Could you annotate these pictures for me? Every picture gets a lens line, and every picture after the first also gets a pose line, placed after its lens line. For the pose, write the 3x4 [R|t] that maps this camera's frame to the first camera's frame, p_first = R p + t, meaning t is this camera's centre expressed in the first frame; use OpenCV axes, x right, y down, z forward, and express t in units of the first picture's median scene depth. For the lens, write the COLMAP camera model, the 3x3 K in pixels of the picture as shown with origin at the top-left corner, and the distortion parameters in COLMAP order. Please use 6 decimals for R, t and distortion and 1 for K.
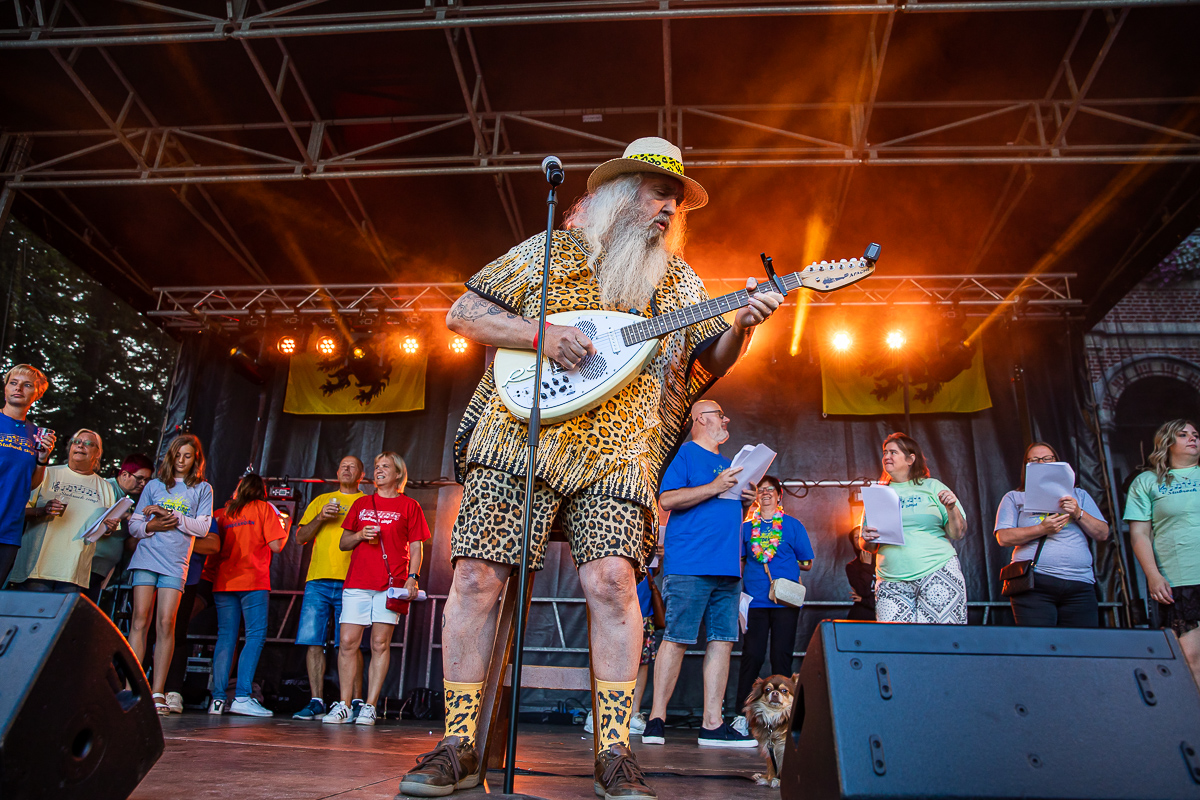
lens RADIAL K [[839.3, 0, 613.7], [0, 839.3, 391.8], [0, 0, 1]] dist [-0.090856, 0.047956]
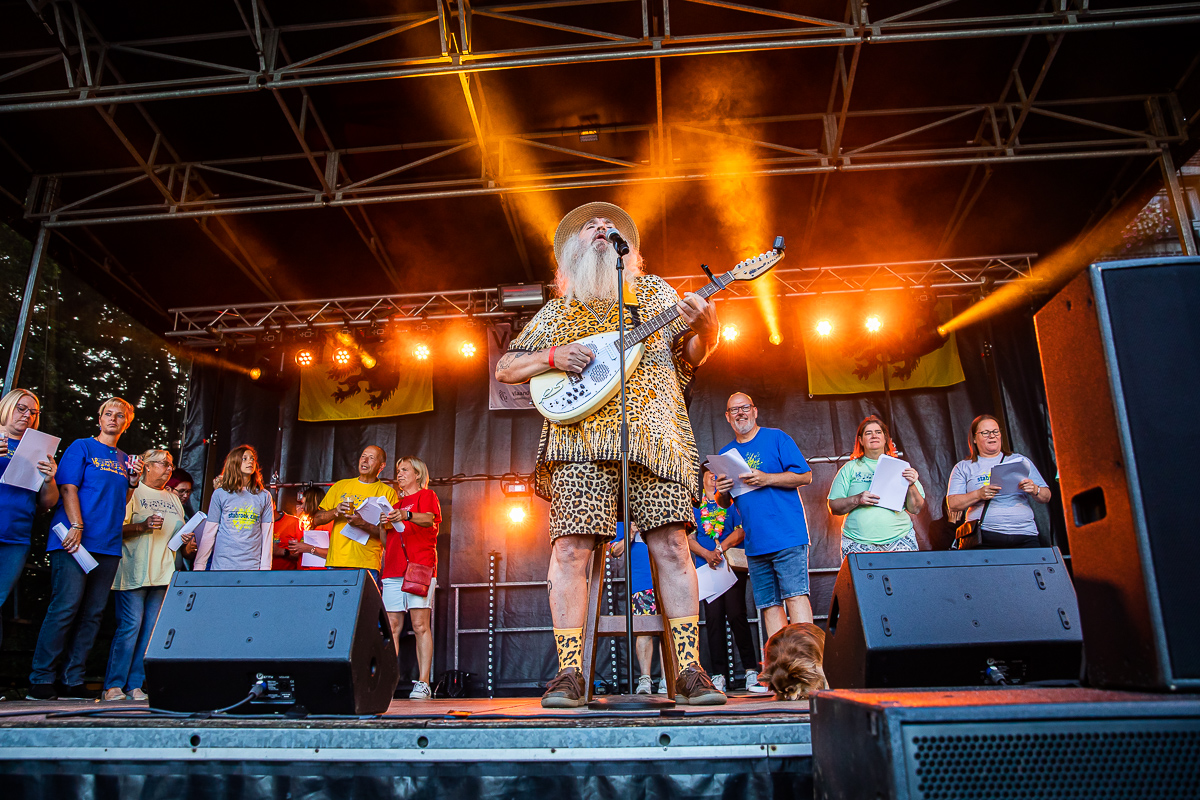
lens RADIAL K [[880.1, 0, 598.2], [0, 880.1, 392.0], [0, 0, 1]] dist [-0.067558, 0.004319]
pose [[0.998308, -0.054357, 0.020648, -0.052836], [0.053867, 0.998269, 0.023599, -0.022474], [-0.021895, -0.022447, 0.999508, -0.148519]]
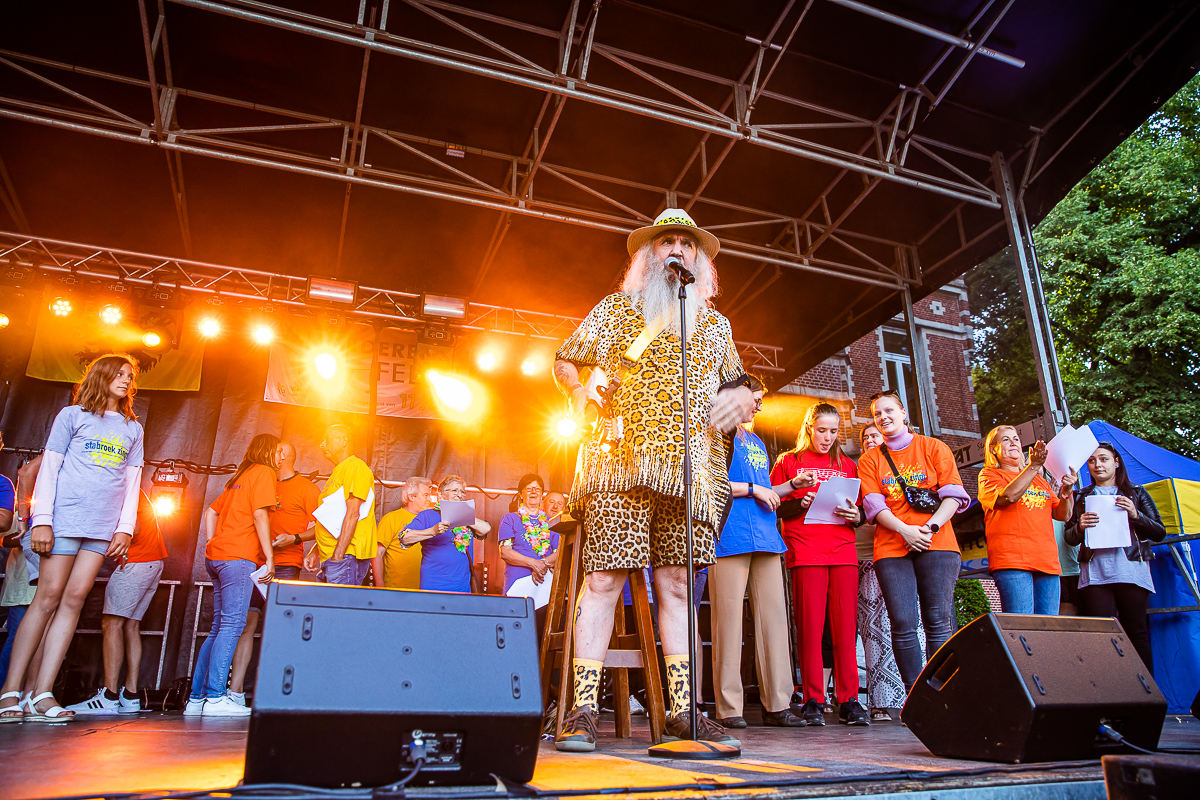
lens RADIAL K [[811.1, 0, 600.0], [0, 811.1, 400.0], [0, 0, 1]] dist [-0.136708, 0.125263]
pose [[0.902157, 0.111596, 0.416725, -0.244533], [-0.115513, 0.993179, -0.015894, -0.011313], [-0.415656, -0.033799, 0.908894, -0.041380]]
